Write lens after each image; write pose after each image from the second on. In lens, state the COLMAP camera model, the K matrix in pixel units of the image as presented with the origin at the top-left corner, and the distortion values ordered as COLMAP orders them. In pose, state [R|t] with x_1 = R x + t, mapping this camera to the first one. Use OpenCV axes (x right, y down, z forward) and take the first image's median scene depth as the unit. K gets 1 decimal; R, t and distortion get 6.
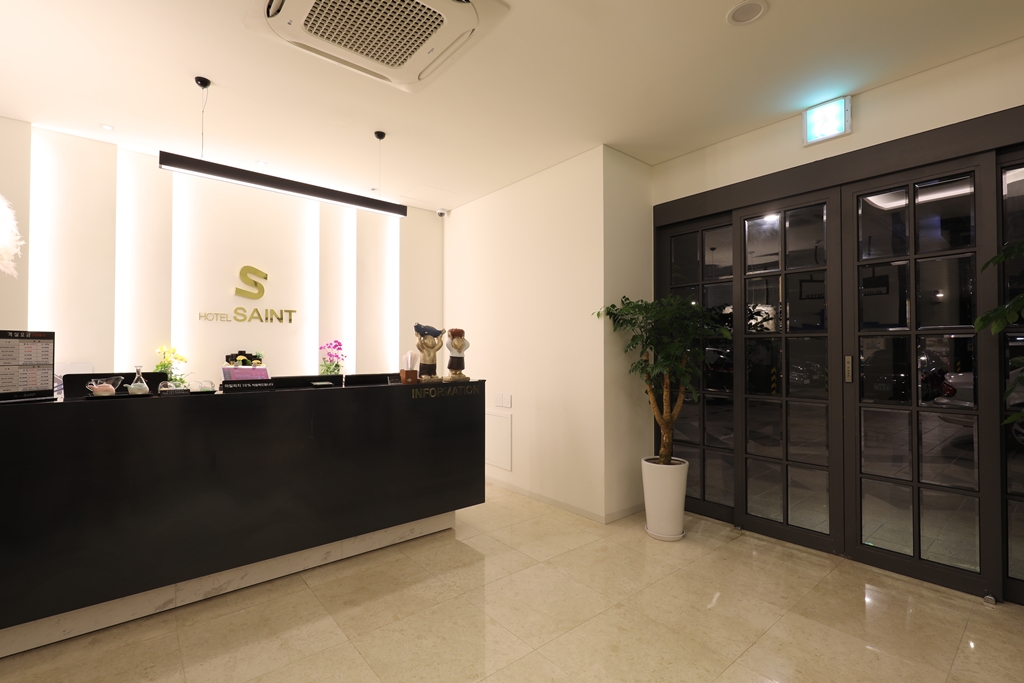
lens RADIAL K [[458.1, 0, 513.5], [0, 458.1, 344.3], [0, 0, 1]] dist [-0.002100, -0.000520]
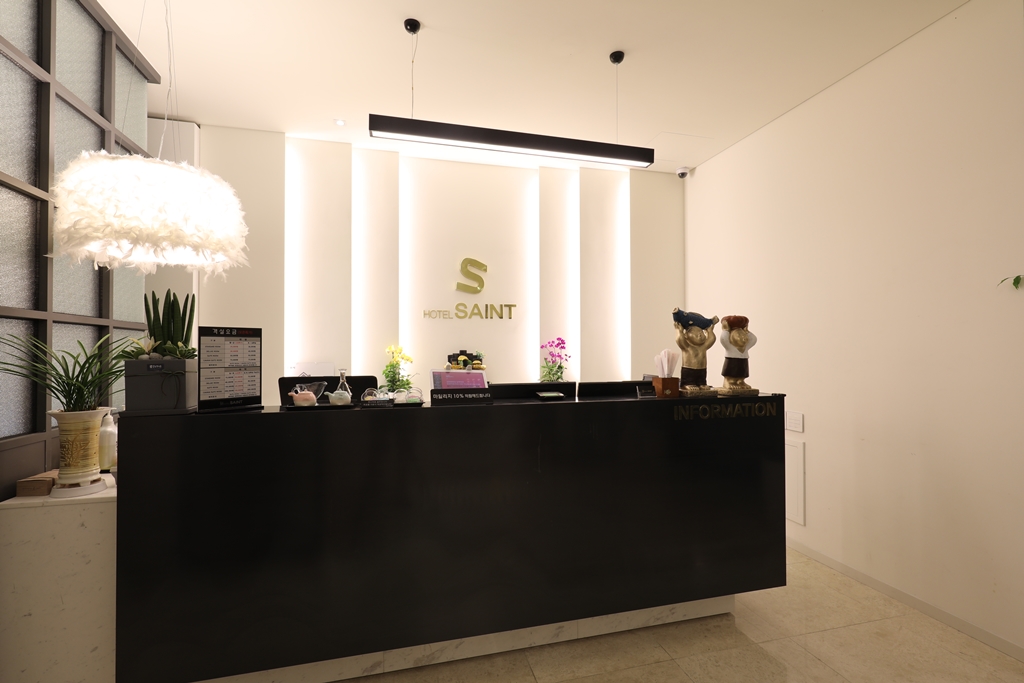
lens RADIAL K [[458.1, 0, 515.2], [0, 458.1, 344.7], [0, 0, 1]] dist [-0.002100, -0.000520]
pose [[0.903445, -0.008531, -0.428619, -0.135734], [0.009652, 0.999953, 0.000441, 0.004899], [0.428595, -0.004535, 0.903485, 0.277282]]
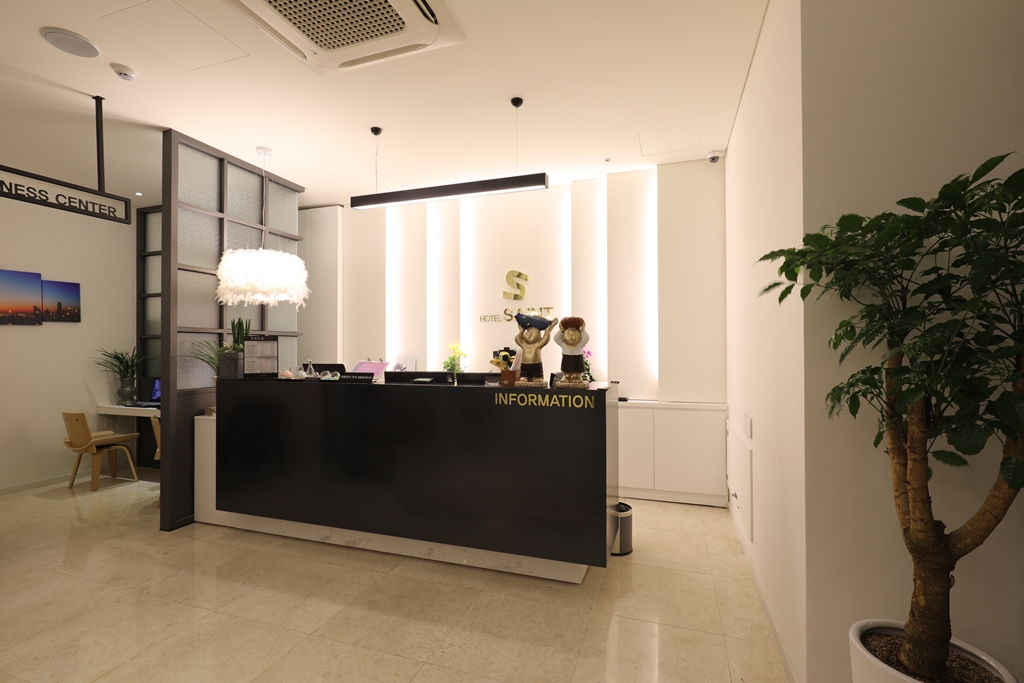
lens RADIAL K [[458.1, 0, 516.4], [0, 458.1, 343.7], [0, 0, 1]] dist [-0.002100, -0.000520]
pose [[0.521272, -0.009157, -0.853341, 0.483734], [0.016609, 0.999862, -0.000584, 0.008637], [0.853229, -0.013869, 0.521353, 0.566081]]
